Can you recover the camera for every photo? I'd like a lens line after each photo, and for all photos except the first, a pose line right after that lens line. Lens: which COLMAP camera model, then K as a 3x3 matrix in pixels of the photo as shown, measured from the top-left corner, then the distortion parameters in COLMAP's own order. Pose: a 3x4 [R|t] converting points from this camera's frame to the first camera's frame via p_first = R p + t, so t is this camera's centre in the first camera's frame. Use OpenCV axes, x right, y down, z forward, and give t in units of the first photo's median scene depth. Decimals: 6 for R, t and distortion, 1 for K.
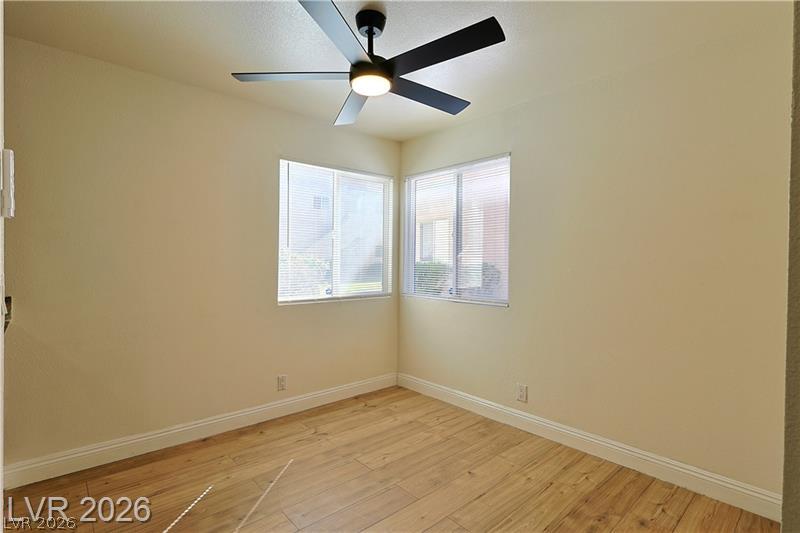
lens RADIAL K [[391.5, 0, 397.4], [0, 391.5, 266.2], [0, 0, 1]] dist [-0.000598, 0.002163]
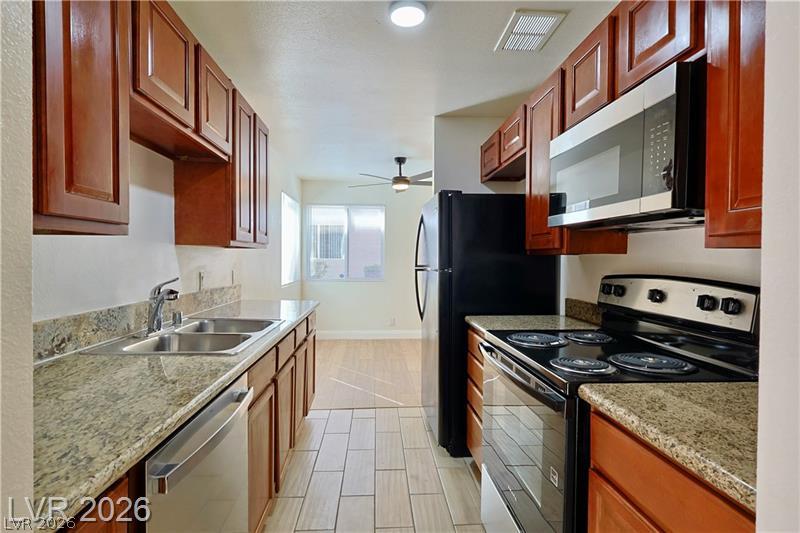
lens RADIAL K [[391.5, 0, 397.4], [0, 391.5, 266.2], [0, 0, 1]] dist [-0.000598, 0.002163]
pose [[0.622918, -0.026585, 0.781835, -1.277731], [0.016598, 0.999647, 0.020767, -0.013145], [-0.782111, 0.000041, 0.623139, -0.325721]]
